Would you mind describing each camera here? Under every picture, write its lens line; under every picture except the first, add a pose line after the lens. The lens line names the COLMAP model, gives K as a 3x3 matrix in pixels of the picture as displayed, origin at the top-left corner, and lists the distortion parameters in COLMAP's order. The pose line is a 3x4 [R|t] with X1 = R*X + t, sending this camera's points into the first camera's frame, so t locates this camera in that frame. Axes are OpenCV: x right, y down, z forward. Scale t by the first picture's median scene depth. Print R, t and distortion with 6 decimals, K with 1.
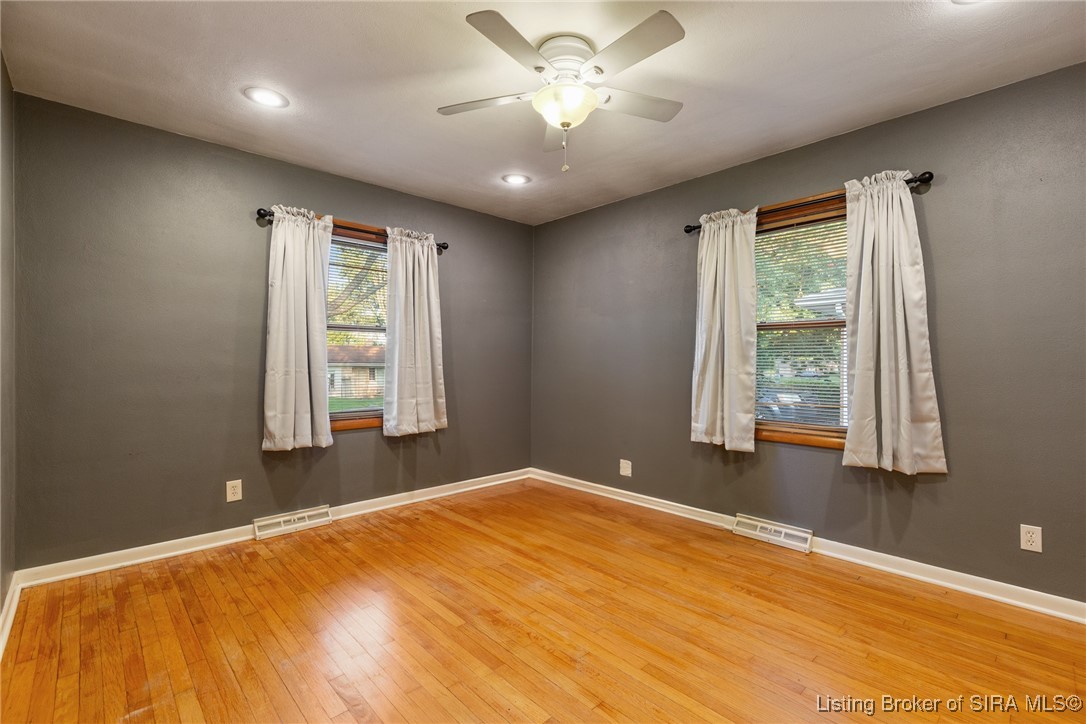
lens RADIAL K [[488.2, 0, 547.7], [0, 488.2, 359.5], [0, 0, 1]] dist [0.007054, -0.001793]
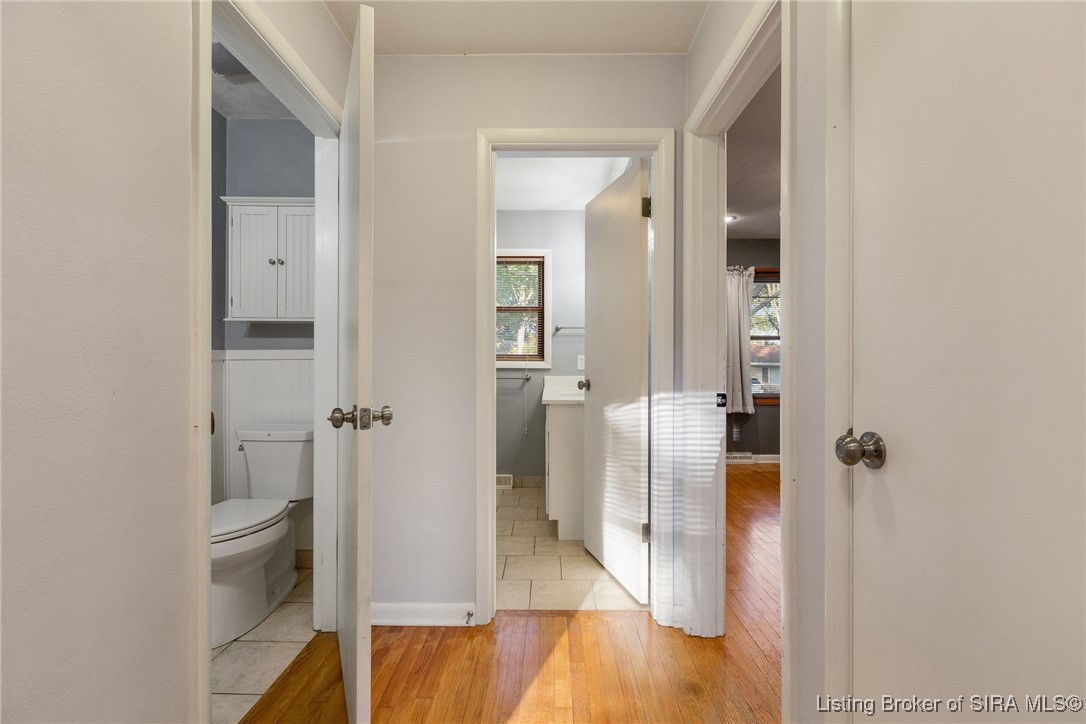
lens RADIAL K [[488.2, 0, 544.4], [0, 488.2, 362.4], [0, 0, 1]] dist [0.007054, -0.001793]
pose [[0.721220, -0.000372, -0.692706, 0.164573], [0.003891, 0.999986, 0.003514, 0.003576], [0.692696, -0.005230, 0.721211, -0.618004]]
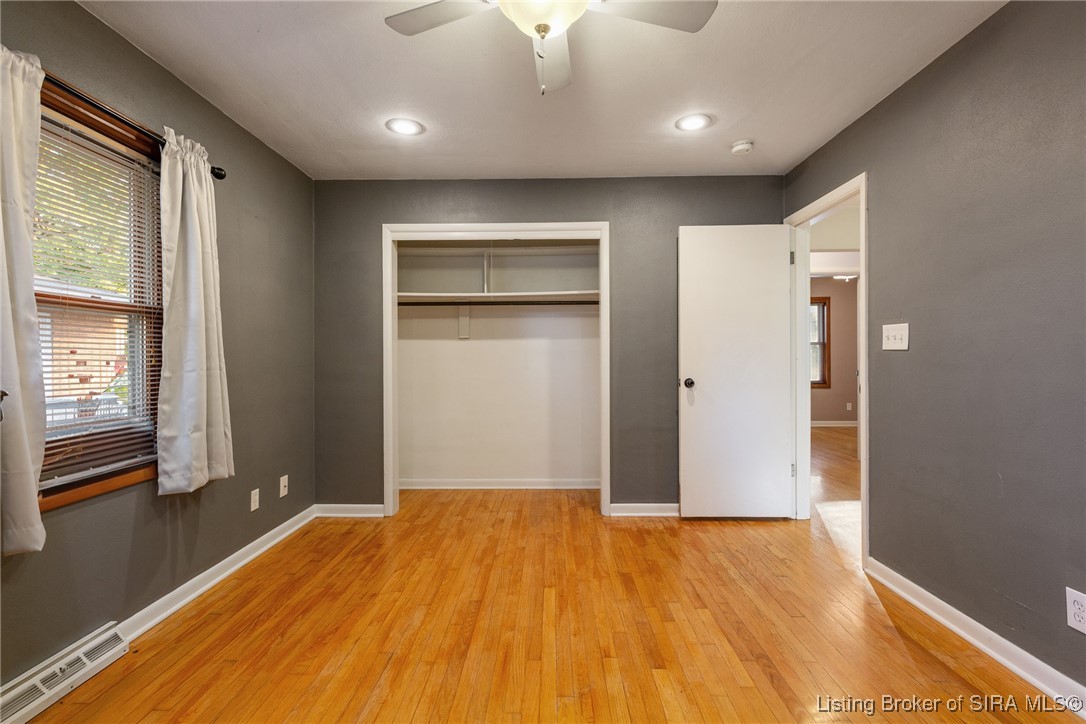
lens RADIAL K [[488.2, 0, 545.9], [0, 488.2, 362.0], [0, 0, 1]] dist [0.007054, -0.001793]
pose [[-0.724148, -0.003056, 0.689637, -0.112151], [-0.001485, 0.999995, 0.002873, 0.001473], [-0.689643, 0.001056, -0.724149, 0.372932]]
